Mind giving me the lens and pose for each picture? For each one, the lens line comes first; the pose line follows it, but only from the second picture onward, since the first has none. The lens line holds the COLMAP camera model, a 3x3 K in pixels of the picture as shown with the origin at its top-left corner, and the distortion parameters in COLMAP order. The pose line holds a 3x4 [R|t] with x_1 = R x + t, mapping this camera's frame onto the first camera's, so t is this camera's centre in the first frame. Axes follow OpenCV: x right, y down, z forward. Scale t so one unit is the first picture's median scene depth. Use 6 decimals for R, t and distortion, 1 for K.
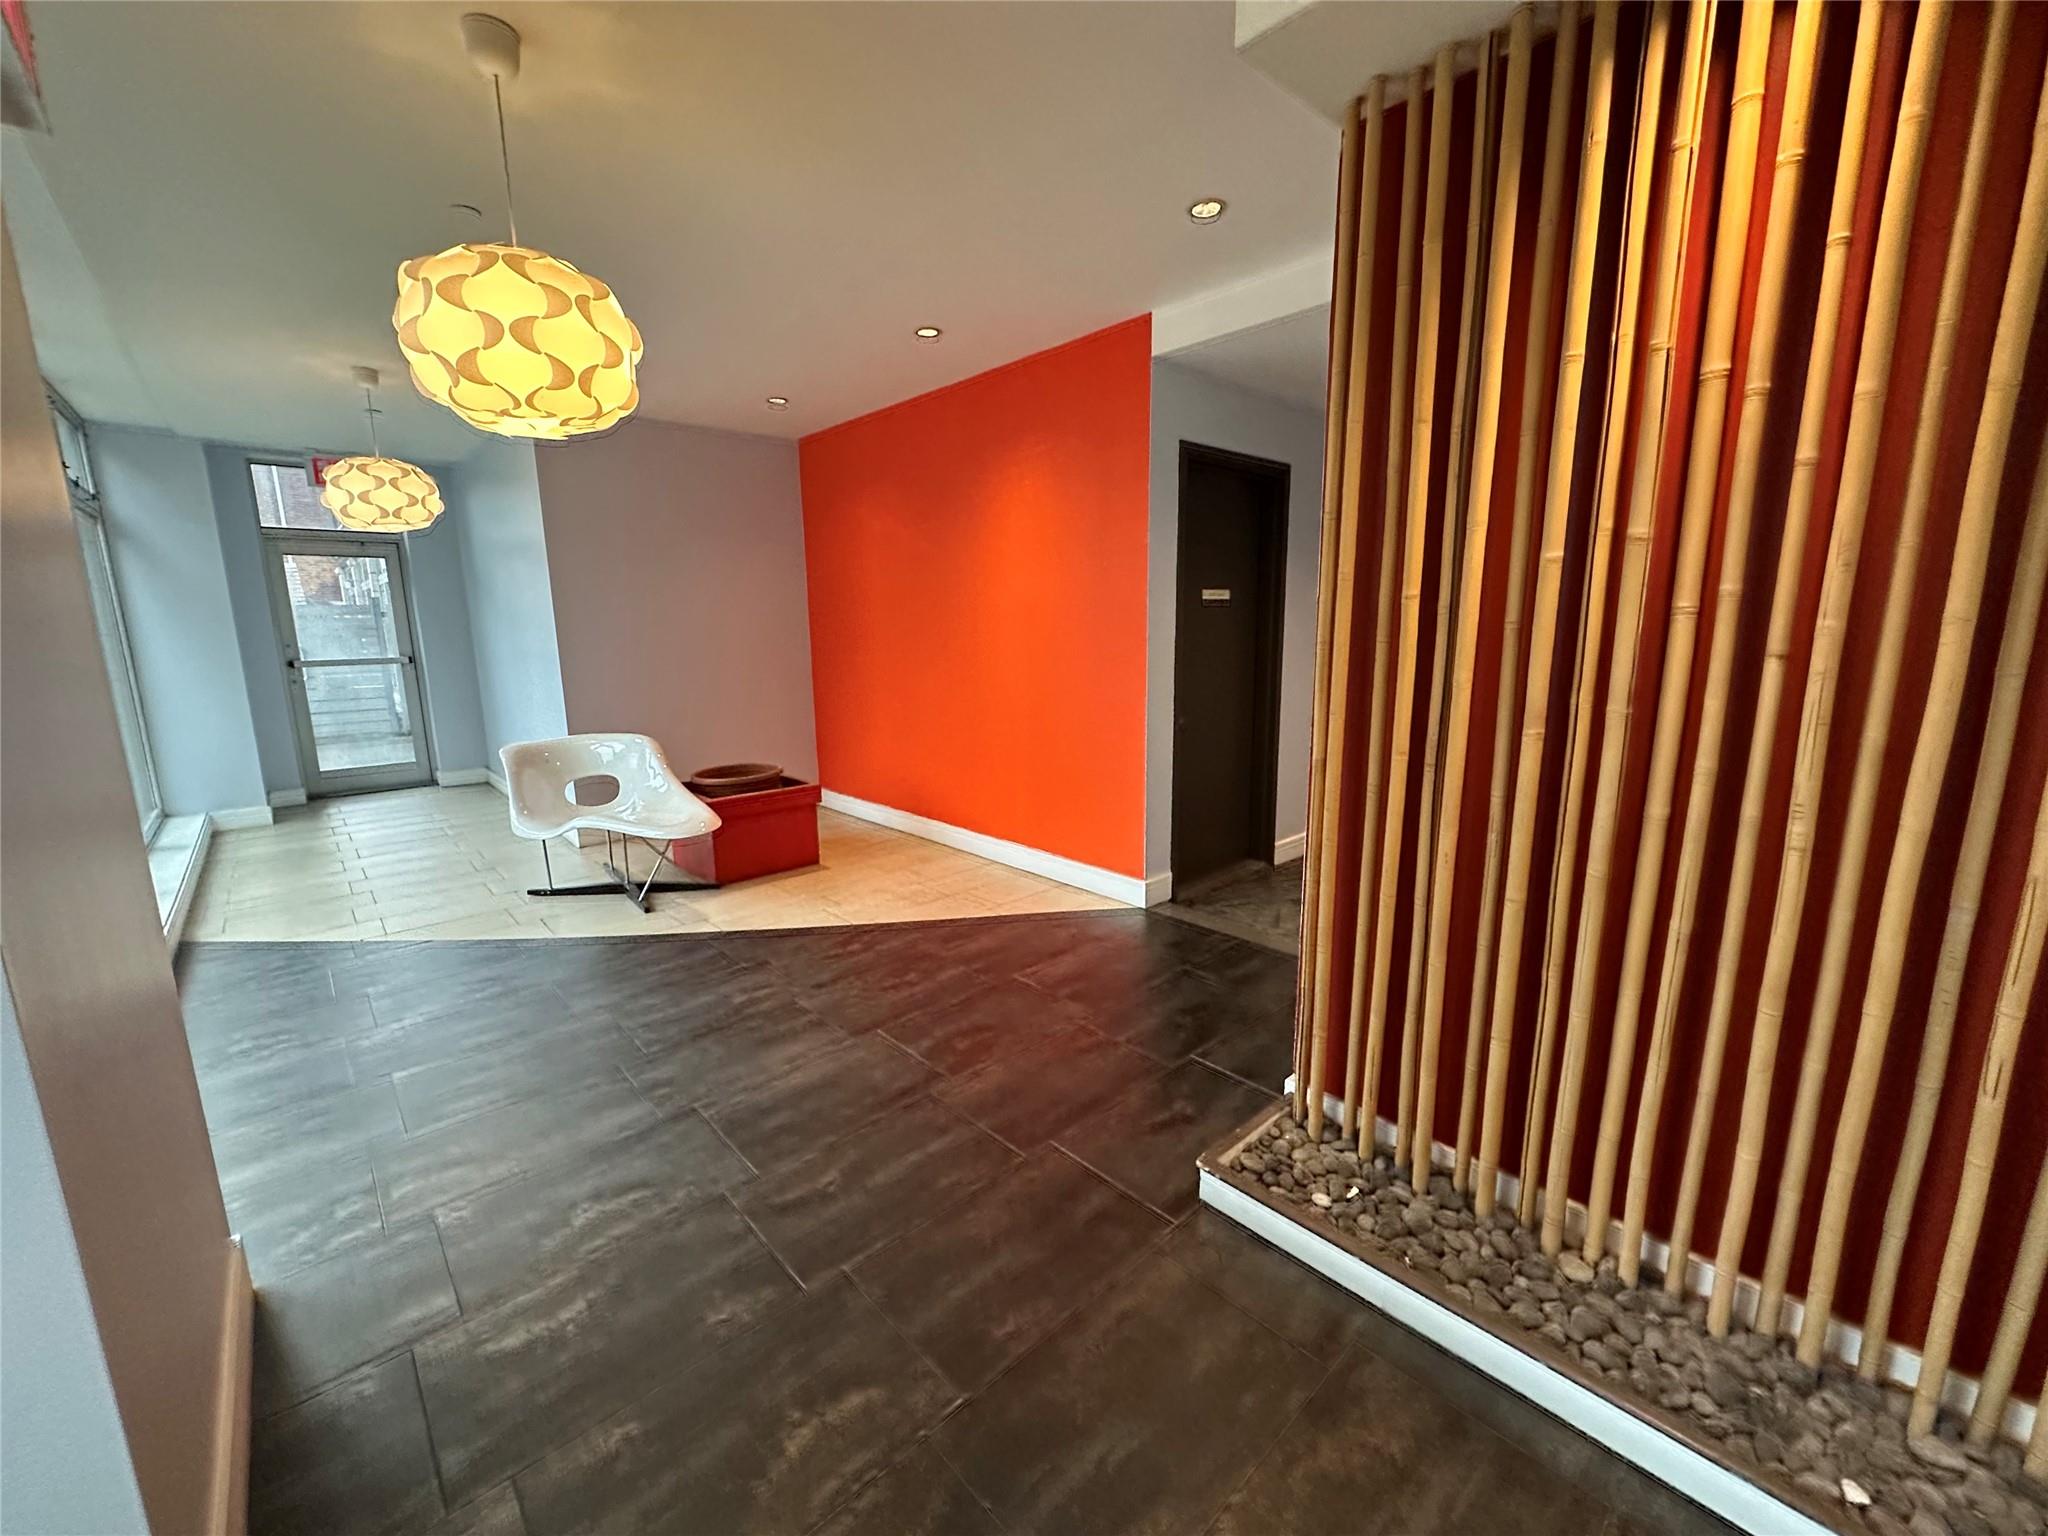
lens RADIAL K [[808.4, 0, 1027.6], [0, 808.4, 769.0], [0, 0, 1]] dist [-0.000630, 0.000174]
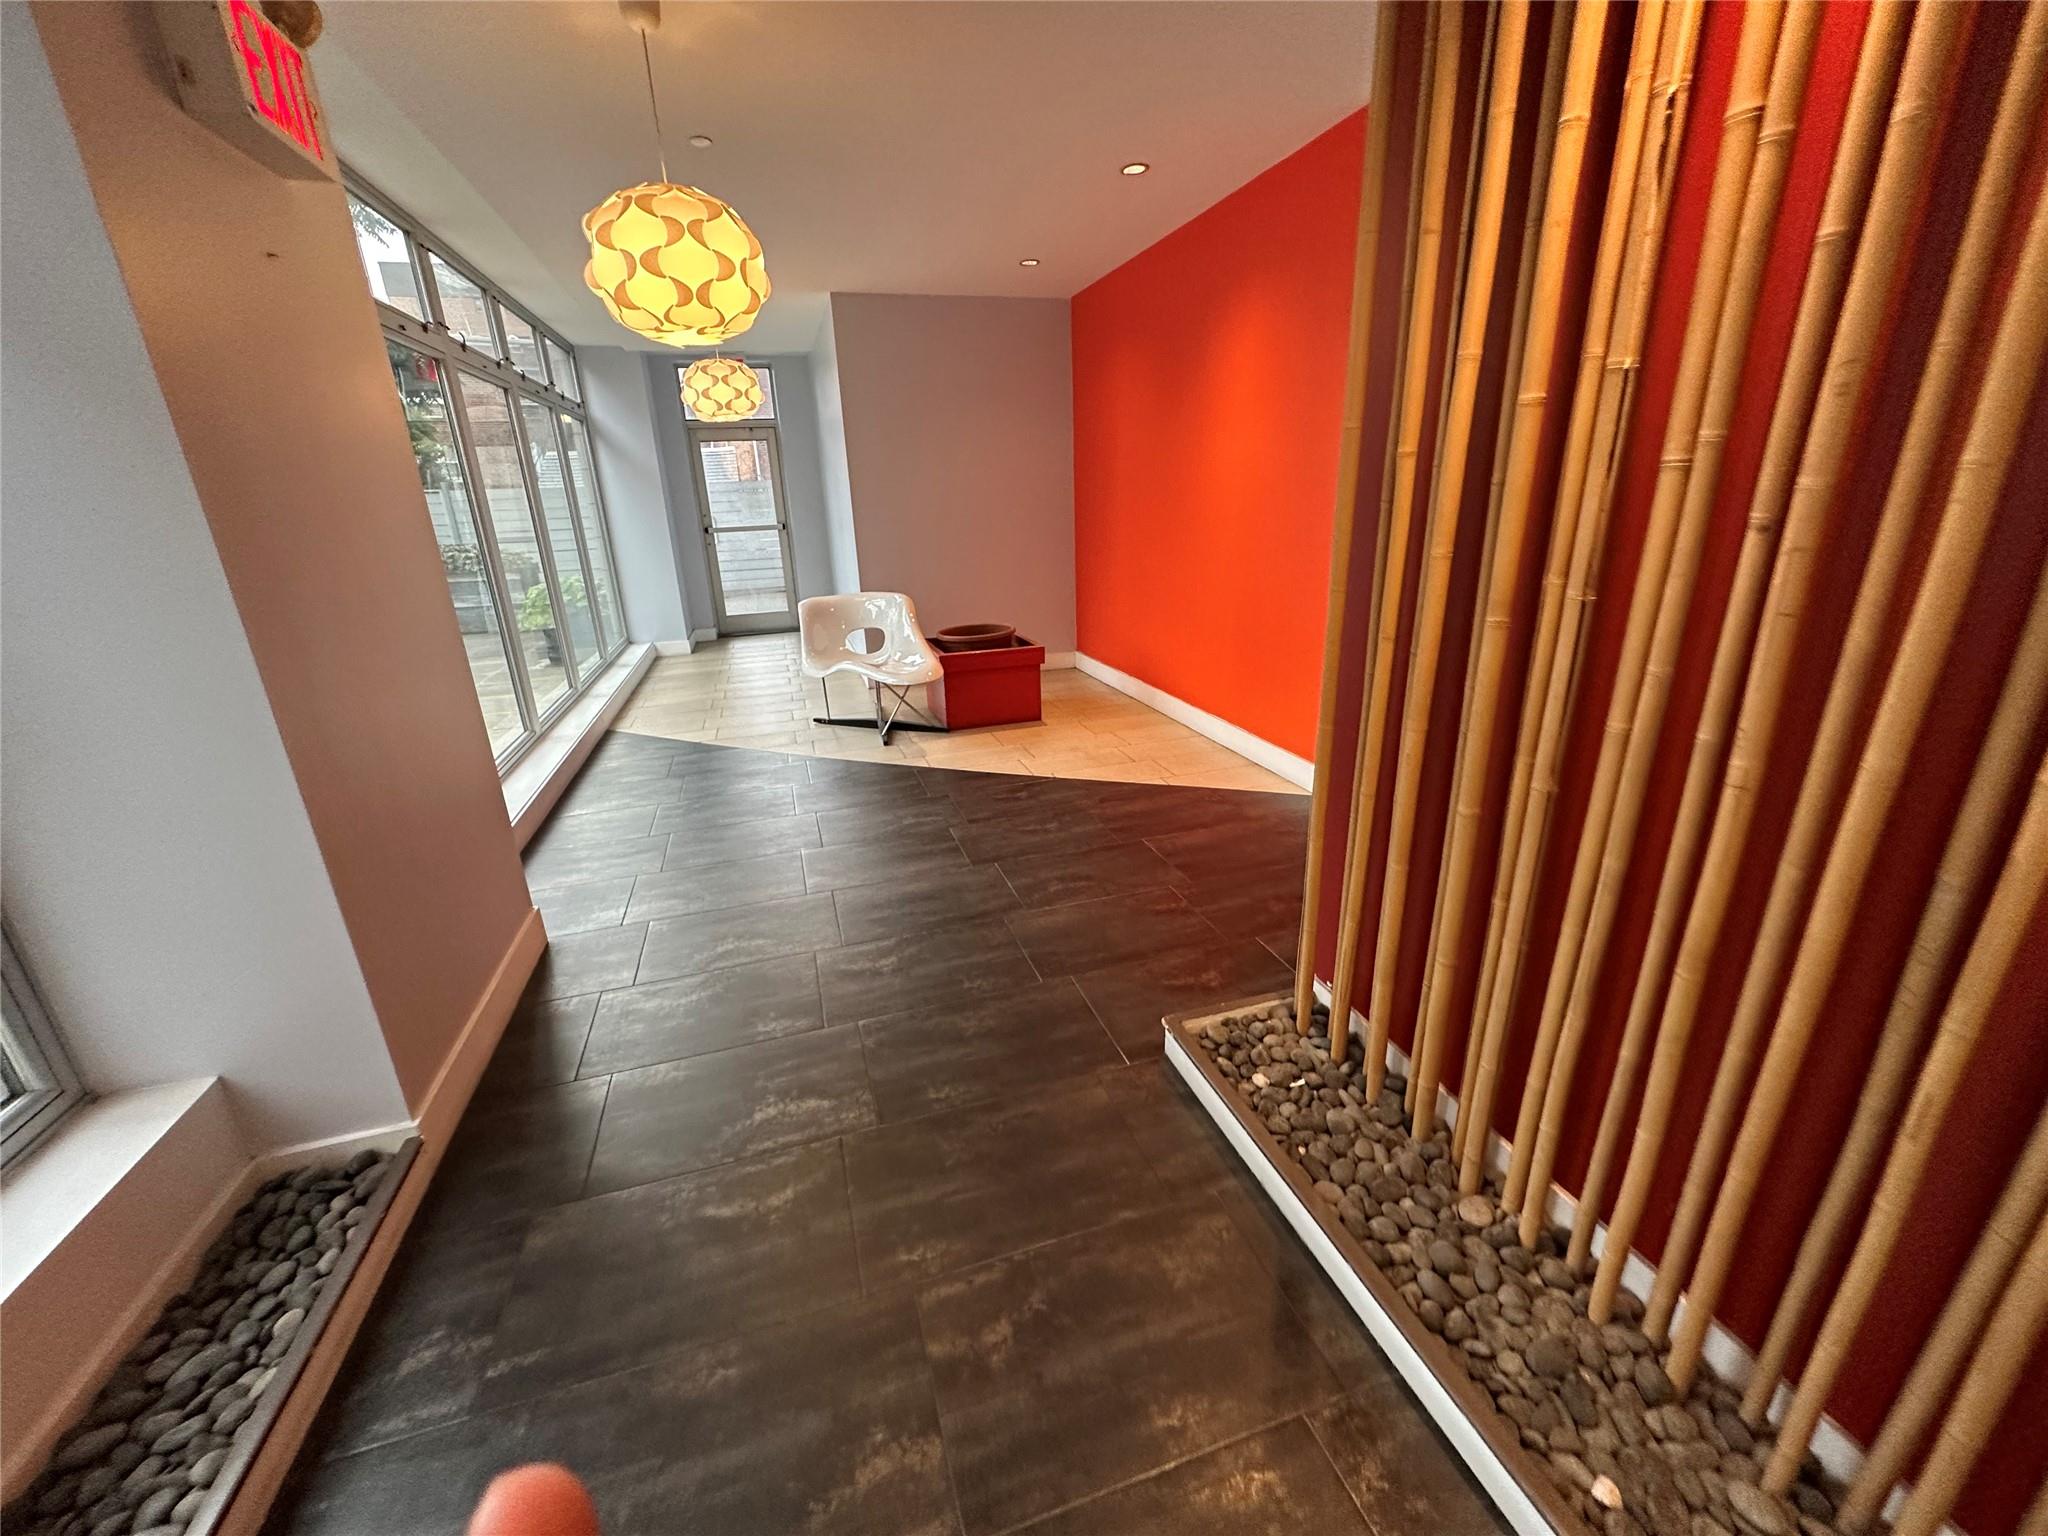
lens RADIAL K [[808.4, 0, 1022.6], [0, 808.4, 767.0], [0, 0, 1]] dist [-0.000630, 0.000174]
pose [[0.903923, 0.118431, -0.410971, 0.204330], [-0.051617, 0.984082, 0.170056, -0.005012], [0.424569, -0.132505, 0.895647, 0.007433]]
